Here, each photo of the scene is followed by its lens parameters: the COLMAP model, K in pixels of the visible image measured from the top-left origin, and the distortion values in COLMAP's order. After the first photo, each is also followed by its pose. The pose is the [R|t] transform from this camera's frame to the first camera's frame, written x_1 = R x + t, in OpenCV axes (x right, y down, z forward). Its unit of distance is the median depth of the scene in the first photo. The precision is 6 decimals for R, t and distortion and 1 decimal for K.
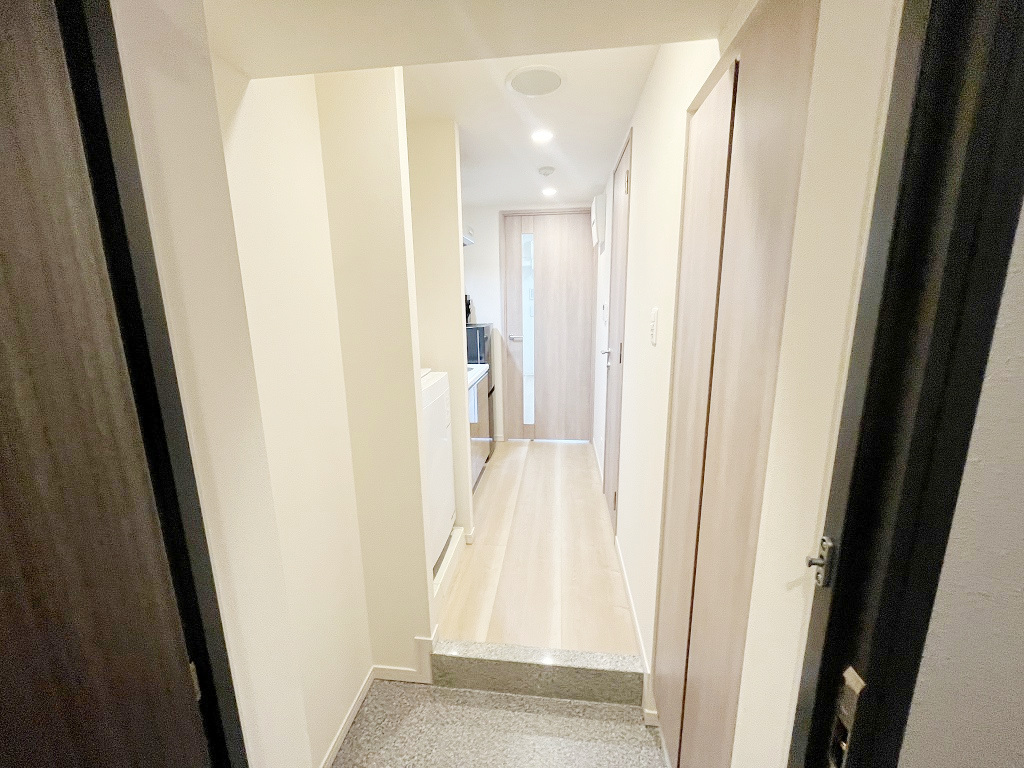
lens RADIAL K [[413.2, 0, 512.0], [0, 413.2, 384.0], [0, 0, 1]] dist [-0.001224, -0.000011]
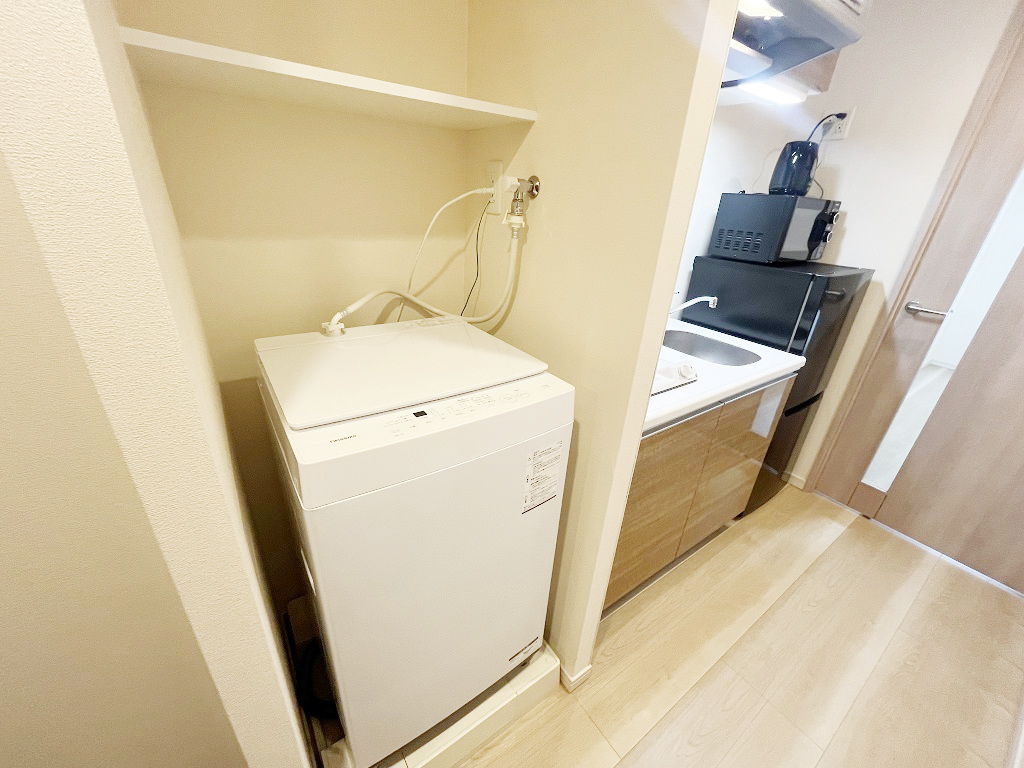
lens RADIAL K [[413.2, 0, 512.0], [0, 413.2, 384.0], [0, 0, 1]] dist [-0.001224, -0.000011]
pose [[0.661442, 0.365061, -0.655152, 0.034216], [-0.218546, 0.929449, 0.297260, -0.072852], [0.717448, -0.053439, 0.694559, 0.360689]]
